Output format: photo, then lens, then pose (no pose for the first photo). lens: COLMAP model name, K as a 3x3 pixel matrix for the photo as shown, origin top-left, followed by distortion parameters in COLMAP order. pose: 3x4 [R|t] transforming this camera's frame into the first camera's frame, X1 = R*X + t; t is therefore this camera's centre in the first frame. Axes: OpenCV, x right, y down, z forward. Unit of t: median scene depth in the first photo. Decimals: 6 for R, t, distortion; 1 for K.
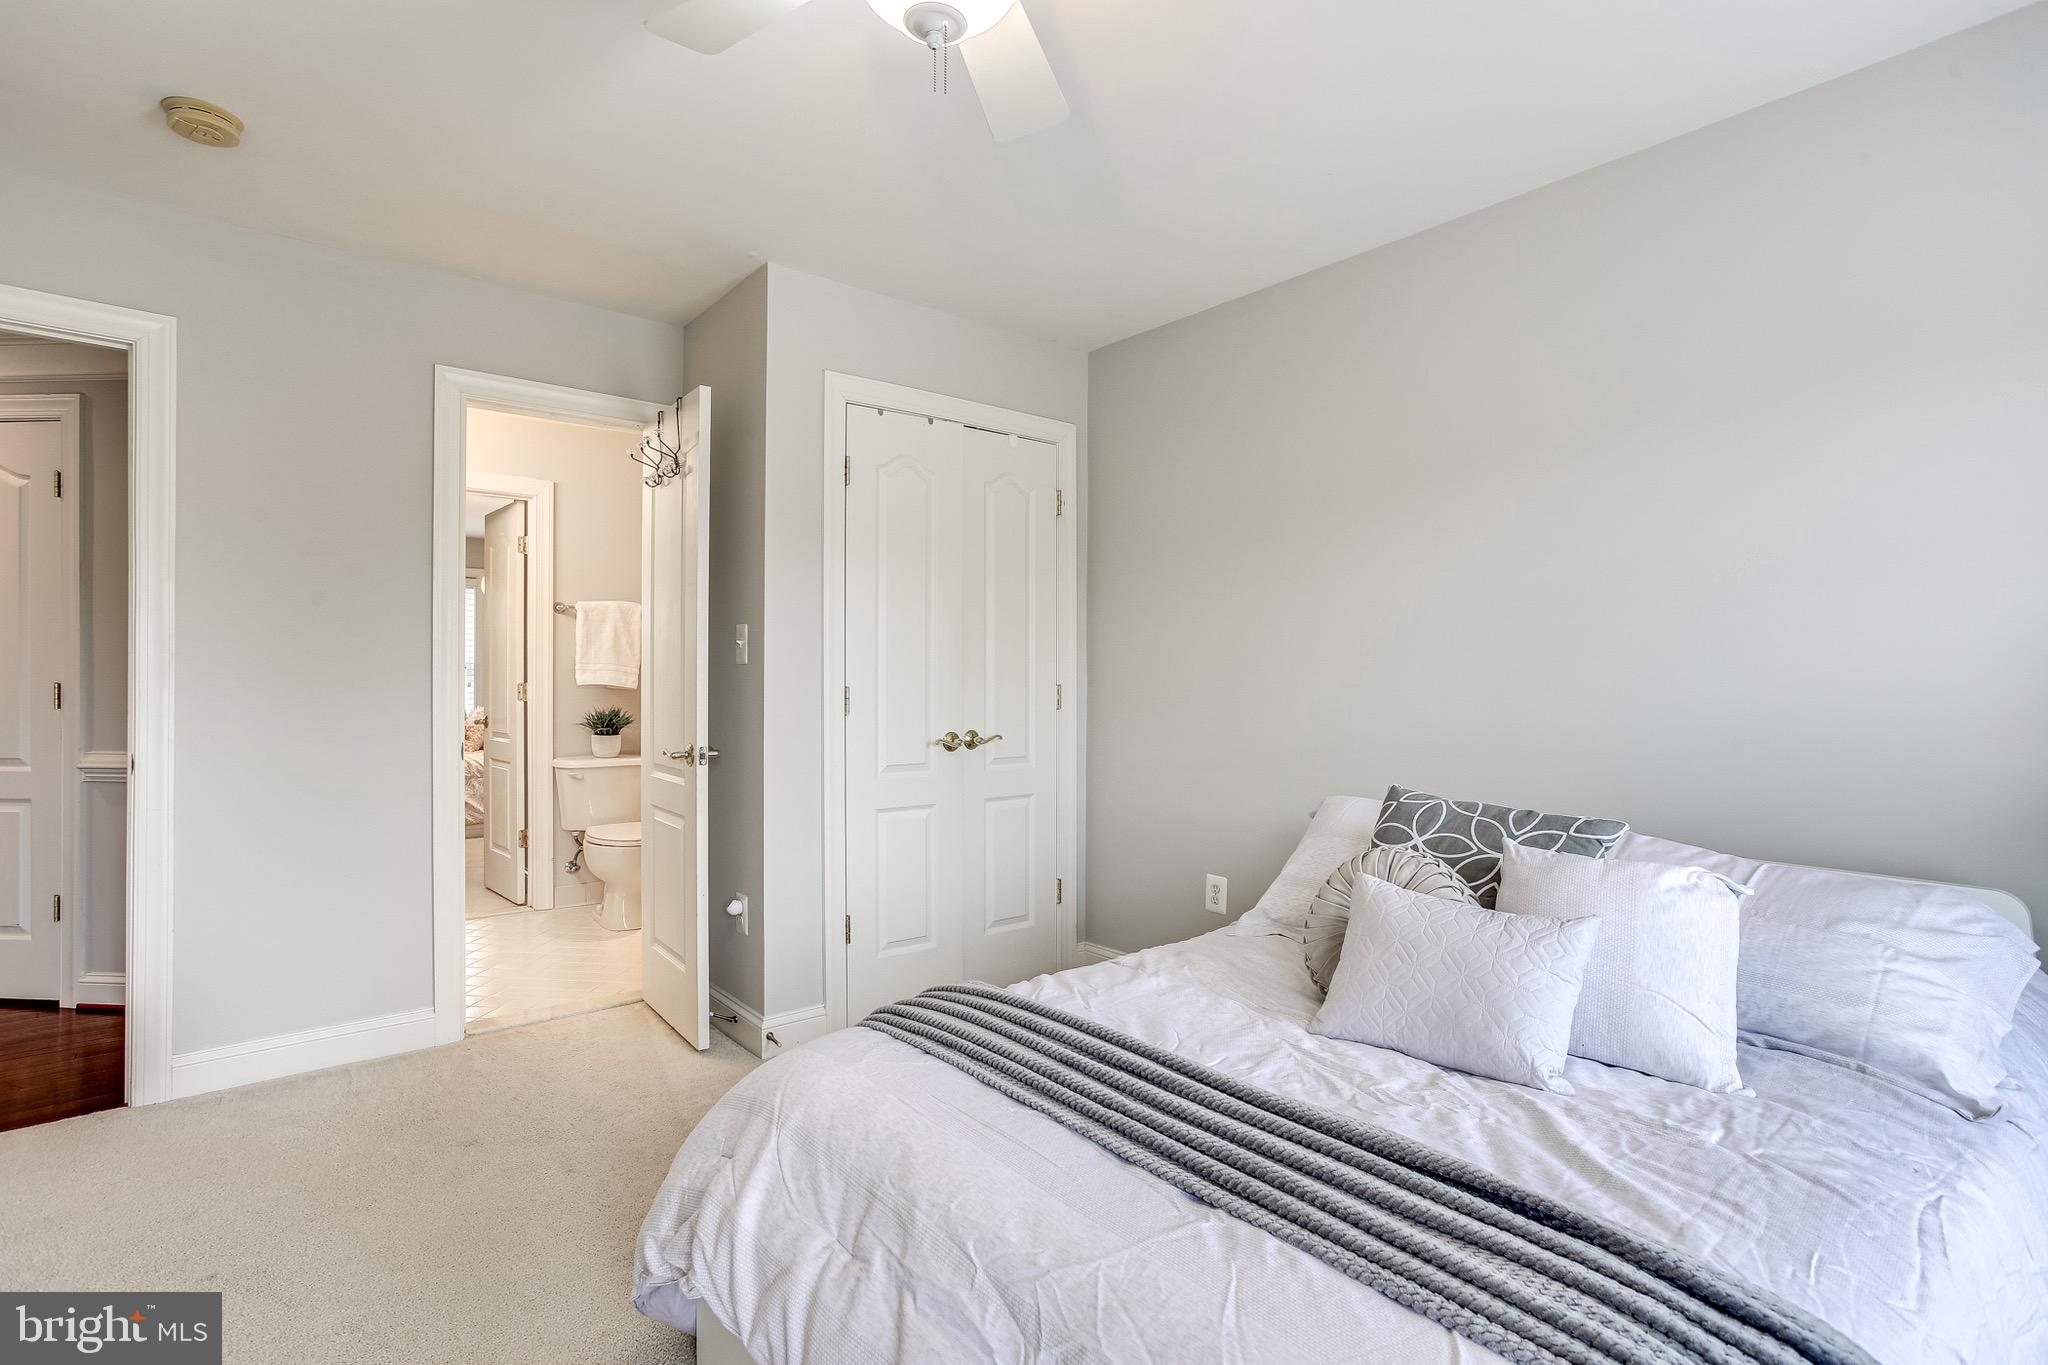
lens RADIAL K [[978.7, 0, 1024.0], [0, 978.7, 682.5], [0, 0, 1]] dist [-0.004068, -0.000136]
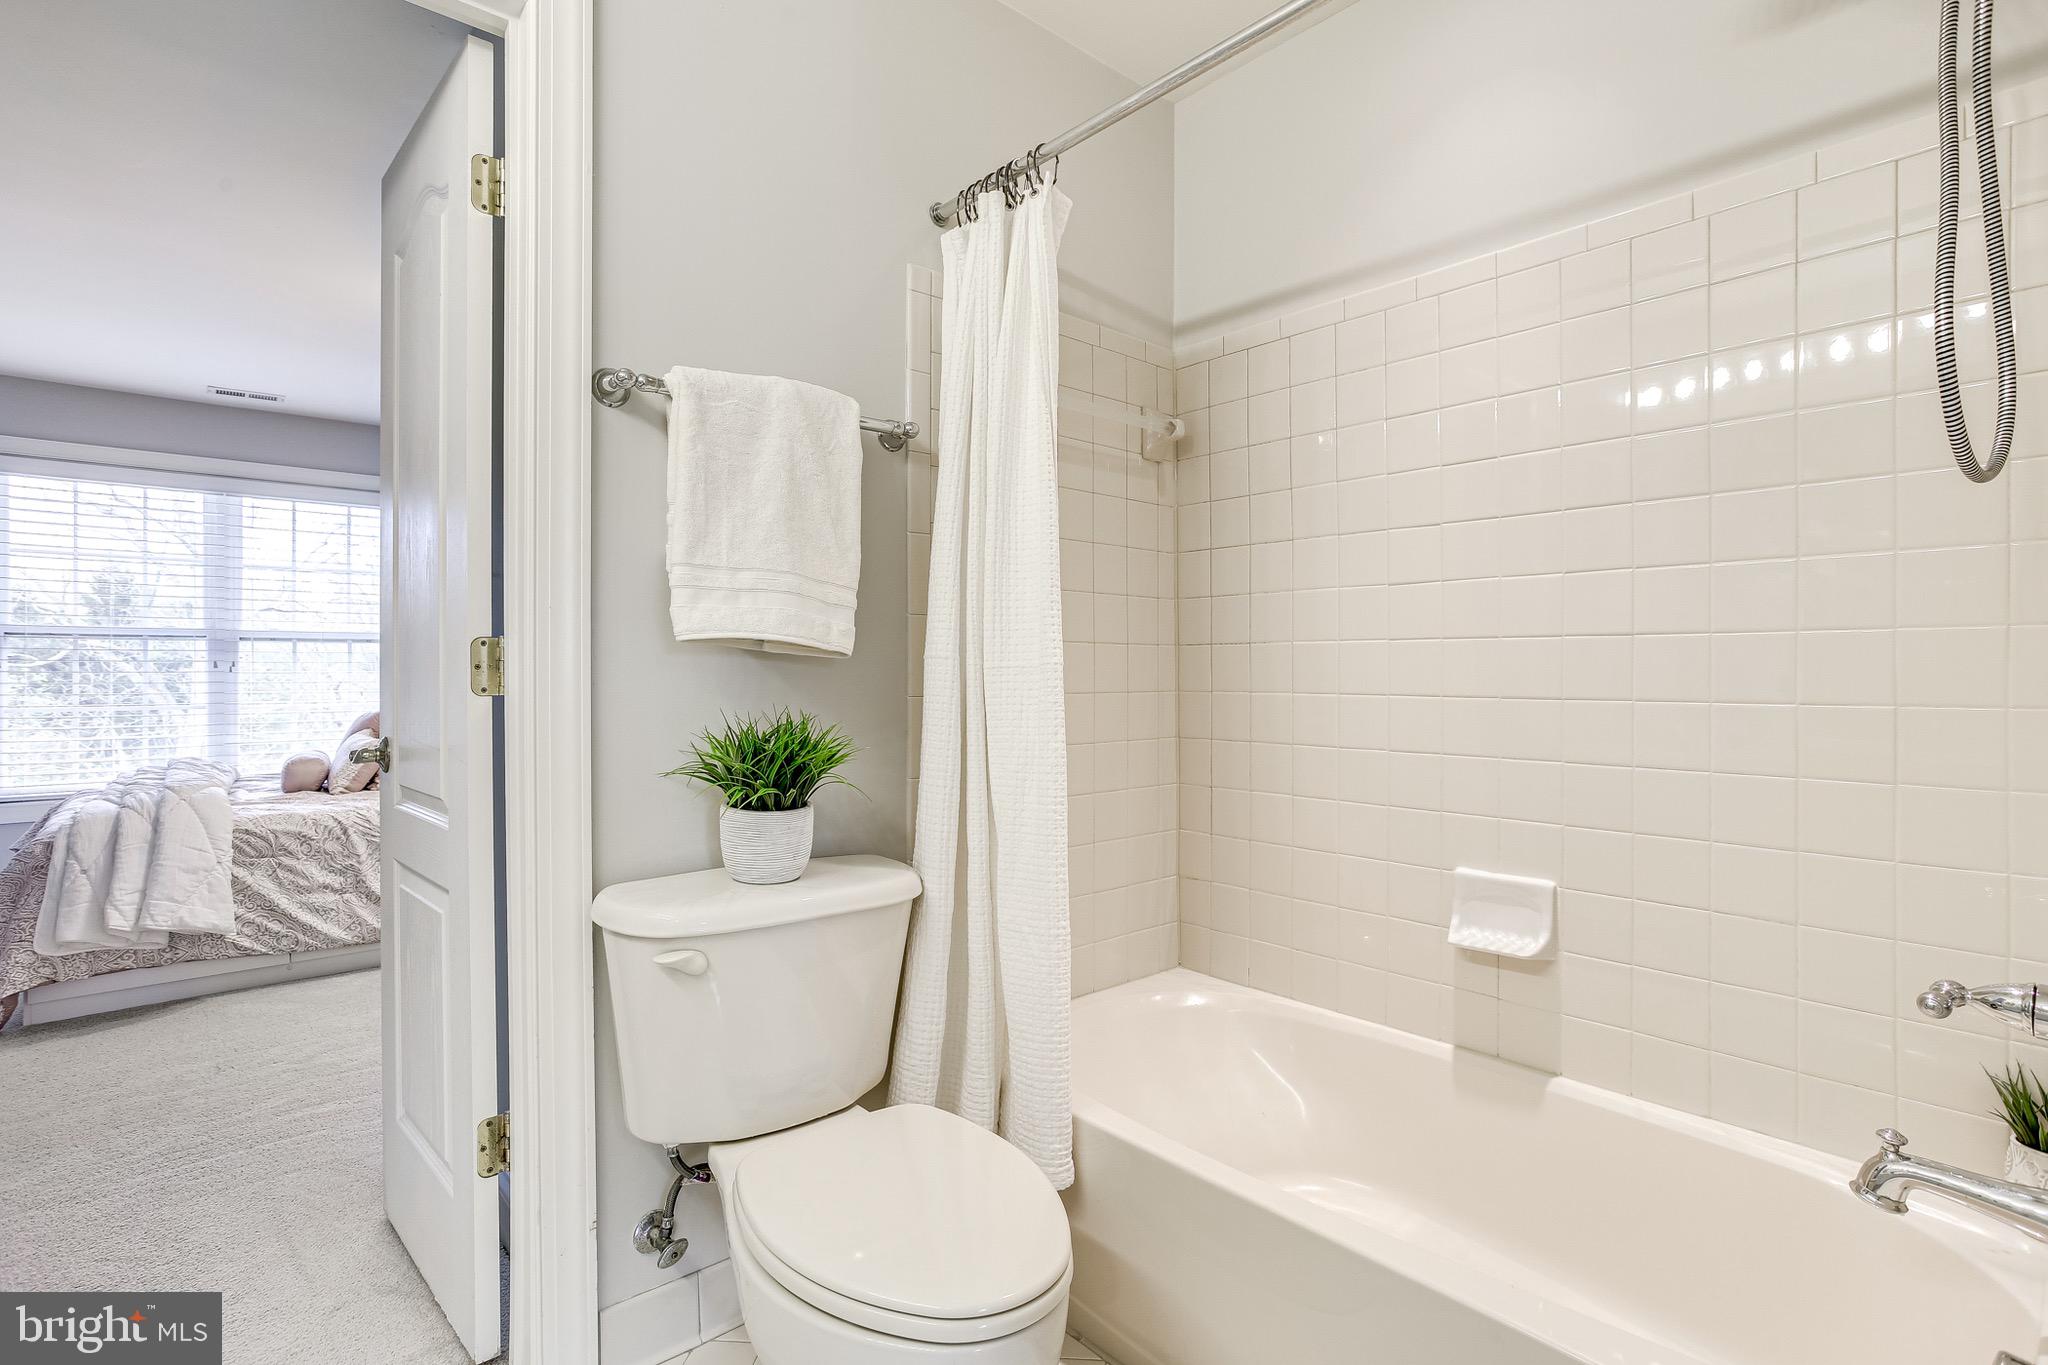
lens RADIAL K [[978.7, 0, 1024.0], [0, 978.7, 682.5], [0, 0, 1]] dist [-0.004068, -0.000136]
pose [[0.999751, -0.001399, 0.022292, -0.353918], [0.001254, 0.999978, 0.006525, 0.013296], [-0.022301, -0.006495, 0.999730, 0.693605]]
